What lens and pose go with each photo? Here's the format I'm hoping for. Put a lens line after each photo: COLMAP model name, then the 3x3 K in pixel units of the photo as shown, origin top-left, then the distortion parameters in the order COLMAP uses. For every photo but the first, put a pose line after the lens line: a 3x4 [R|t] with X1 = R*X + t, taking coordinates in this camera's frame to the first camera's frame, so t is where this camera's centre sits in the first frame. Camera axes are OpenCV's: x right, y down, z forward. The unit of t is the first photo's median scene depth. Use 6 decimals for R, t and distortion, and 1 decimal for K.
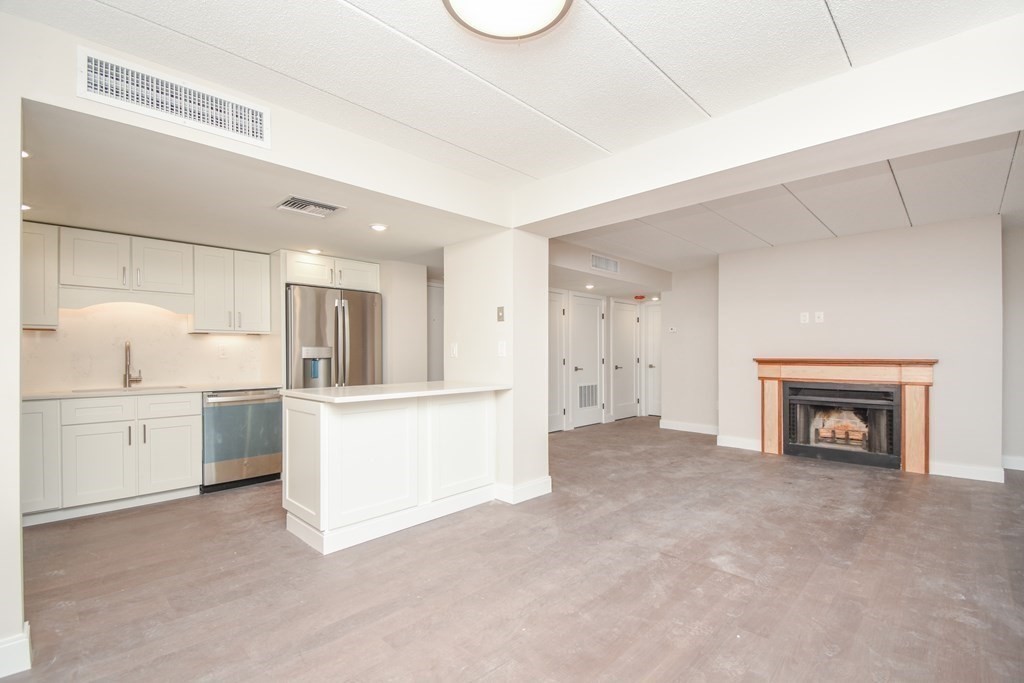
lens RADIAL K [[451.4, 0, 527.9], [0, 451.4, 369.3], [0, 0, 1]] dist [-0.004309, -0.004888]
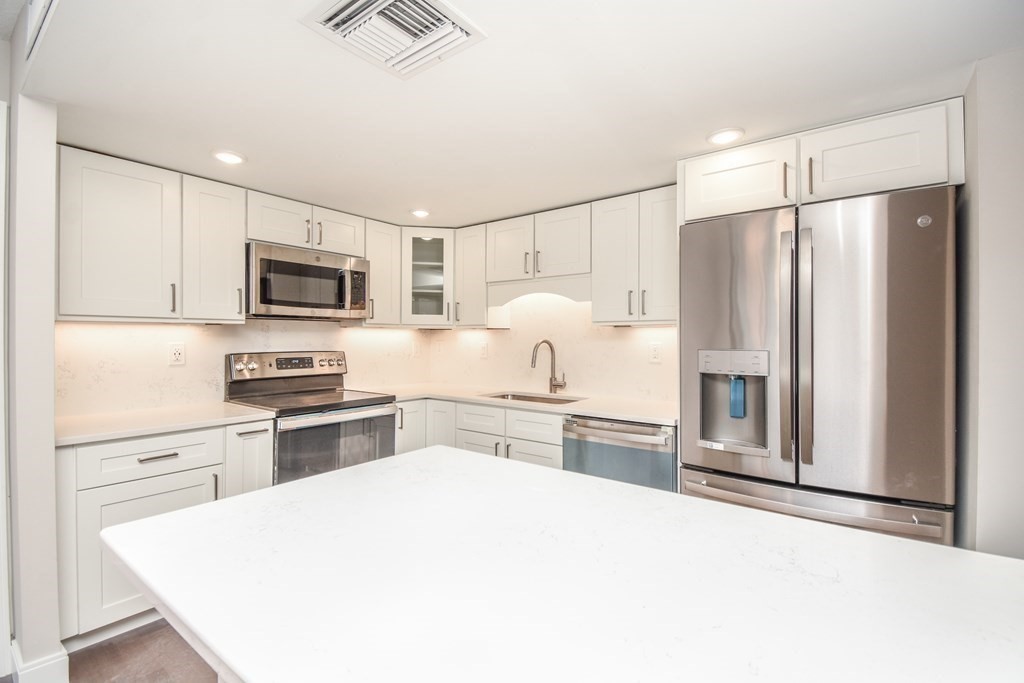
lens RADIAL K [[451.4, 0, 503.1], [0, 451.4, 345.4], [0, 0, 1]] dist [-0.004309, -0.004888]
pose [[0.105503, 0.008924, -0.994379, -0.054510], [-0.033826, 0.999413, 0.005380, -0.058272], [0.993843, 0.033068, 0.105743, 0.919807]]
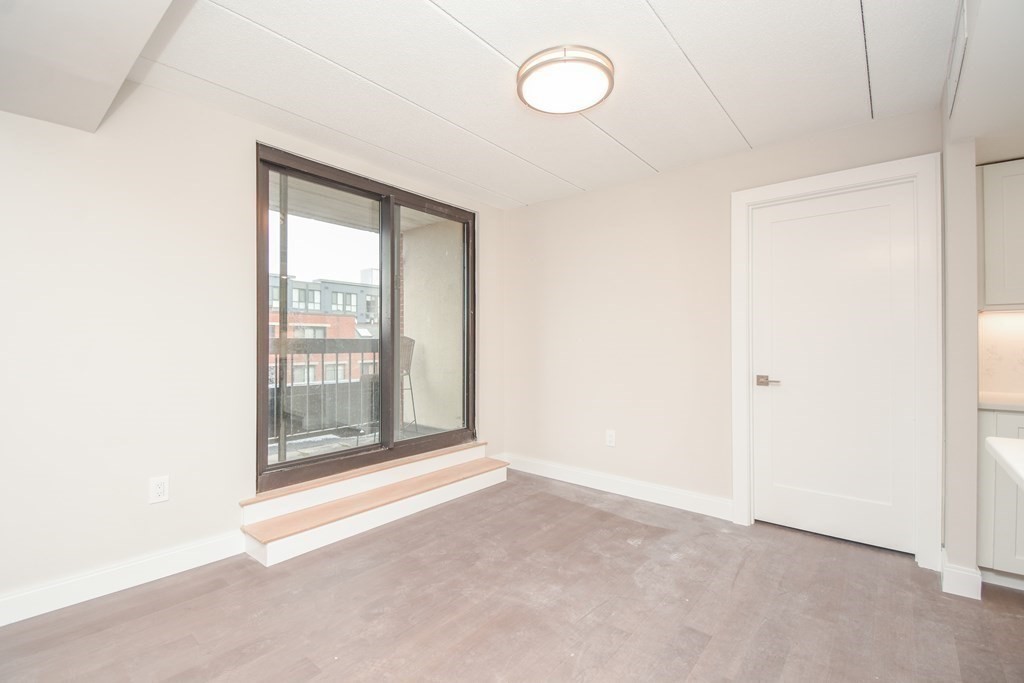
lens RADIAL K [[451.4, 0, 524.4], [0, 451.4, 339.5], [0, 0, 1]] dist [-0.004309, -0.004888]
pose [[-0.996928, 0.009445, -0.077748, 0.084898], [0.007085, 0.999507, 0.030580, -0.043598], [0.077998, 0.029936, -0.996504, 1.058168]]
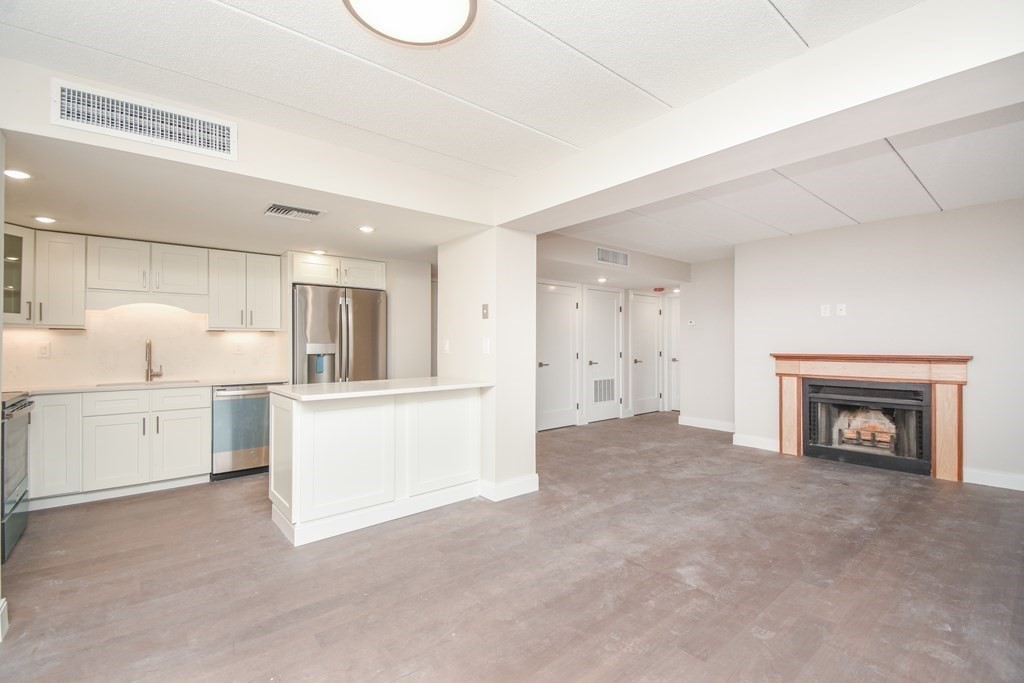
lens RADIAL K [[451.4, 0, 525.6], [0, 451.4, 356.0], [0, 0, 1]] dist [-0.004309, -0.004888]
pose [[0.994715, 0.001131, -0.102673, 0.140642], [-0.002017, 0.999962, -0.008529, -0.015293], [0.102660, 0.008691, 0.994679, 0.013886]]
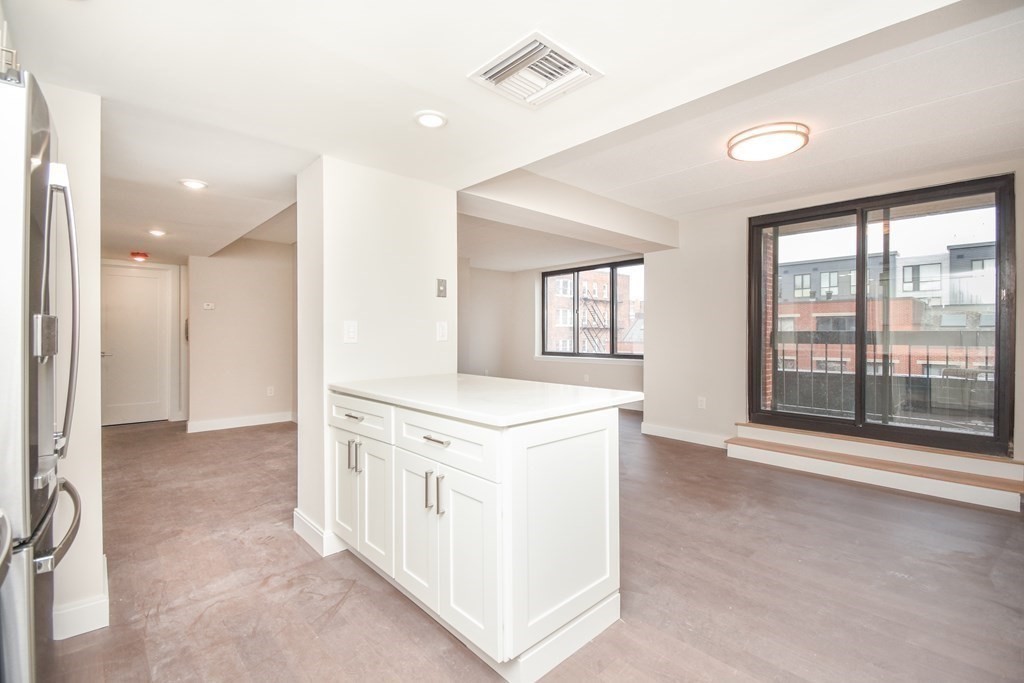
lens RADIAL K [[451.4, 0, 504.3], [0, 451.4, 331.4], [0, 0, 1]] dist [-0.004309, -0.004888]
pose [[0.059952, 0.007822, 0.998171, -0.918280], [0.031206, 0.999466, -0.009707, -0.034315], [-0.997713, 0.031731, 0.059676, 0.885858]]
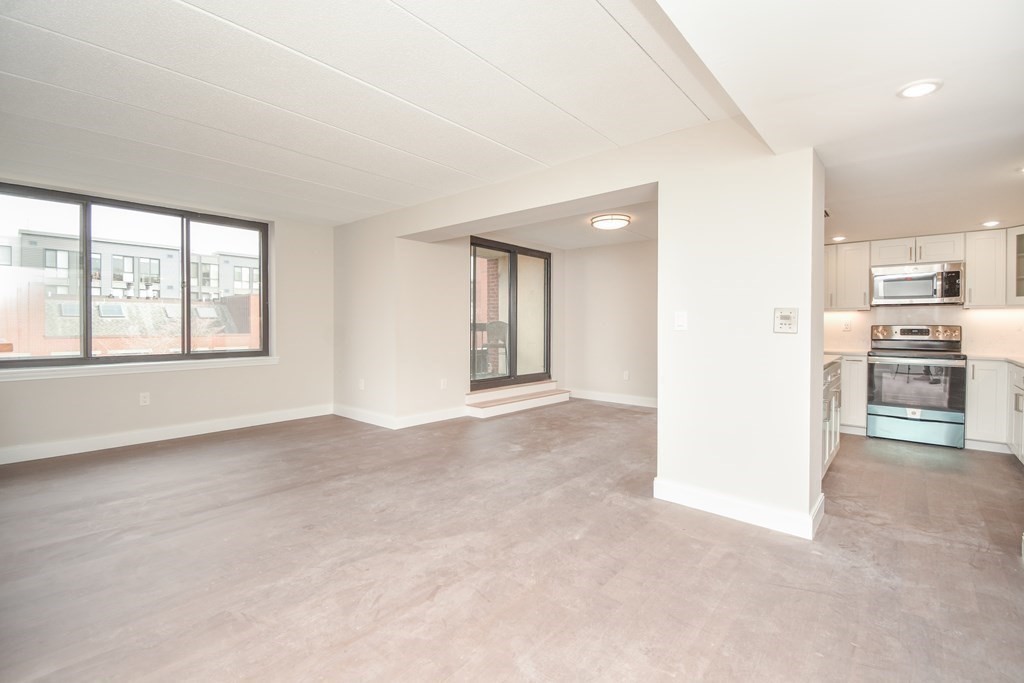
lens RADIAL K [[451.4, 0, 521.7], [0, 451.4, 335.8], [0, 0, 1]] dist [-0.004309, -0.004888]
pose [[-0.998658, 0.000434, -0.051796, 0.373527], [-0.002438, 0.998463, 0.055361, -0.070825], [0.051741, 0.055413, -0.997122, 2.006268]]
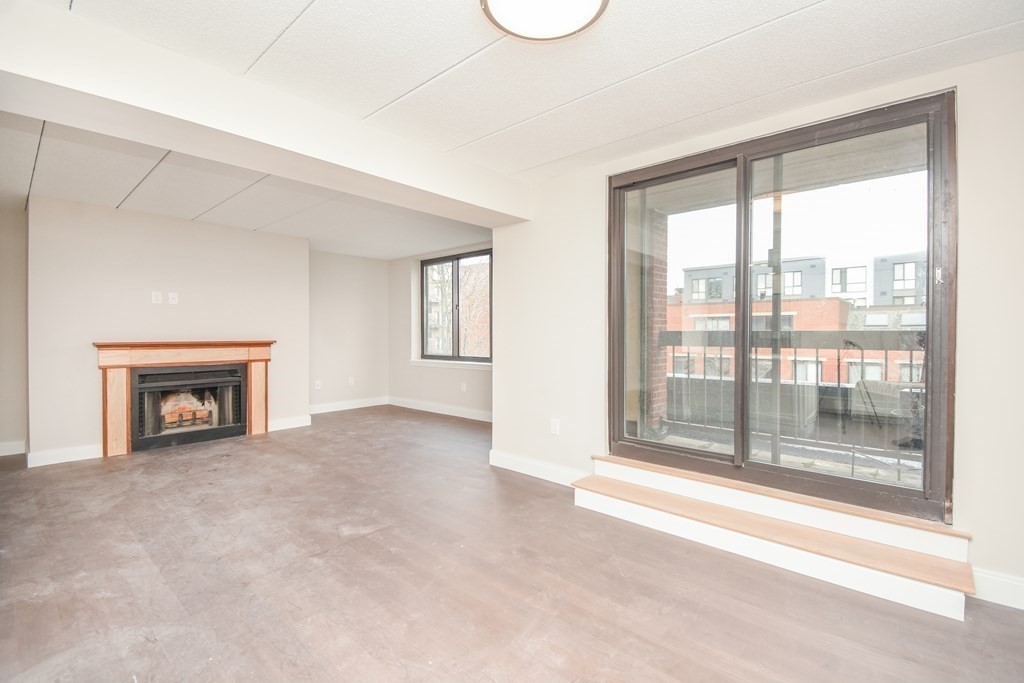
lens RADIAL K [[451.4, 0, 499.2], [0, 451.4, 334.6], [0, 0, 1]] dist [-0.004309, -0.004888]
pose [[-0.029148, -0.001259, 0.999574, -0.493821], [0.032432, 0.999472, 0.002205, -0.025852], [-0.999049, 0.032482, -0.029091, 0.494771]]
